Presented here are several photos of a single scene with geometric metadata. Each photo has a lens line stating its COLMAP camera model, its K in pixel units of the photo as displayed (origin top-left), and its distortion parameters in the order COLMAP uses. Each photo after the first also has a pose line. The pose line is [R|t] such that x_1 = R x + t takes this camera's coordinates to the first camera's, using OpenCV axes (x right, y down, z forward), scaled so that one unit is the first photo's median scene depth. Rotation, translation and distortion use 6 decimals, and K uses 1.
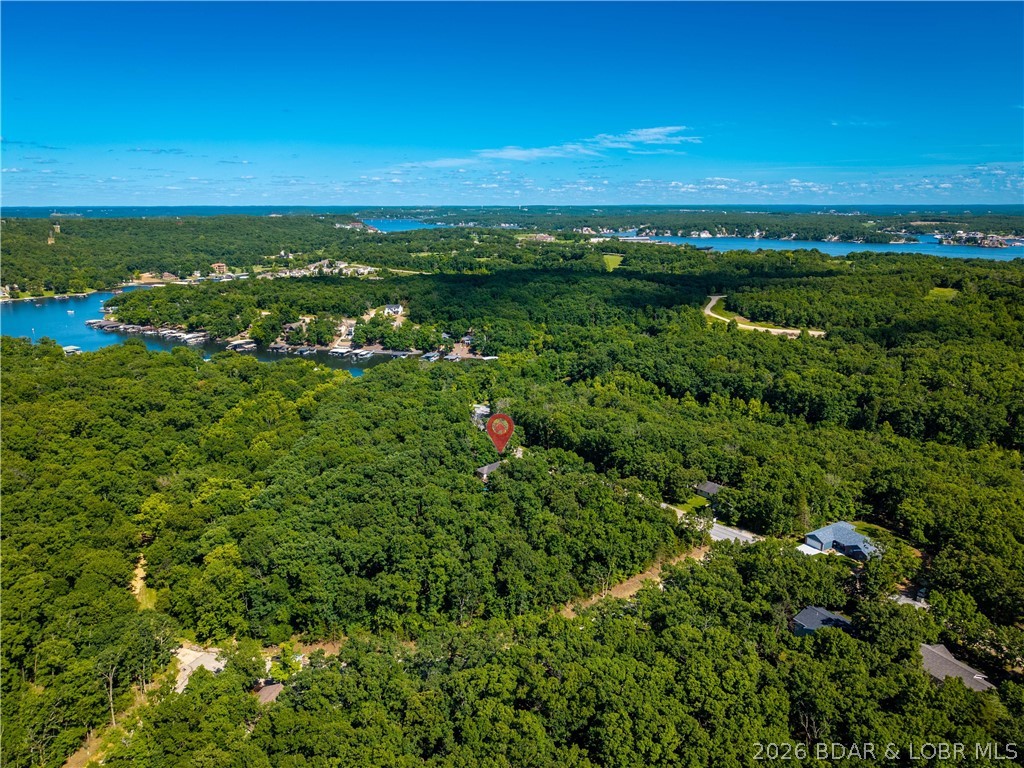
lens RADIAL K [[686.4, 0, 507.3], [0, 686.4, 384.9], [0, 0, 1]] dist [0.016006, -0.010573]
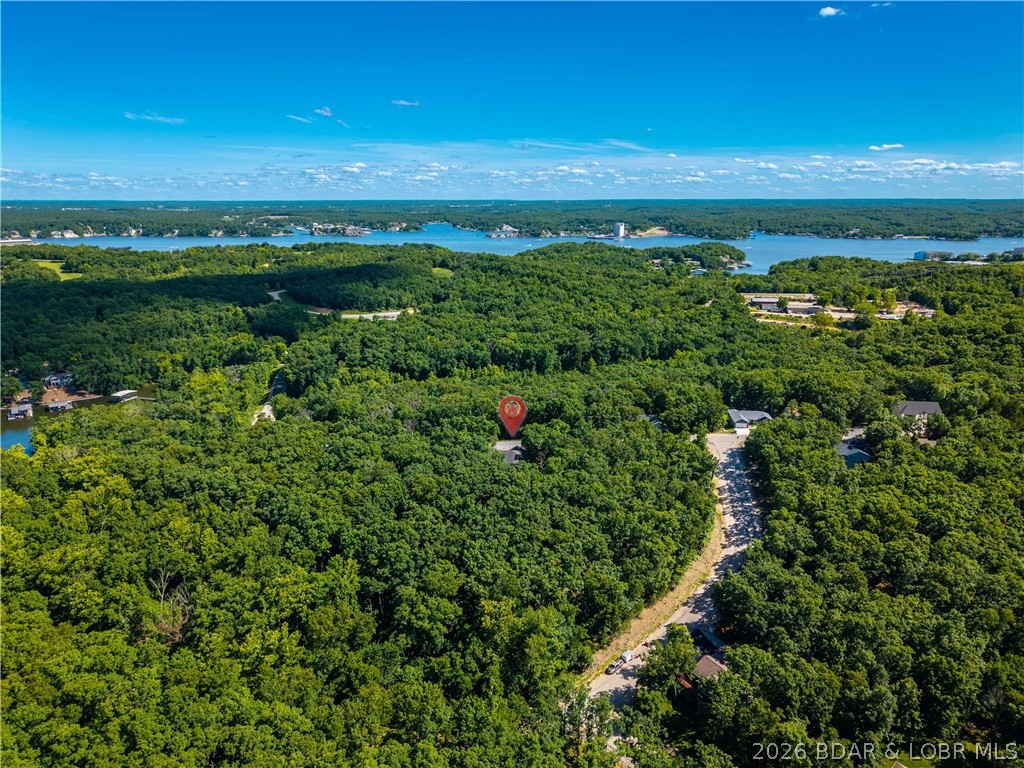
lens RADIAL K [[686.4, 0, 510.6], [0, 686.4, 385.7], [0, 0, 1]] dist [0.016006, -0.010573]
pose [[0.606656, -0.208739, 0.767070, -0.179510], [0.203379, 0.973552, 0.104080, -0.019997], [-0.768508, 0.092865, 0.633065, 0.073892]]
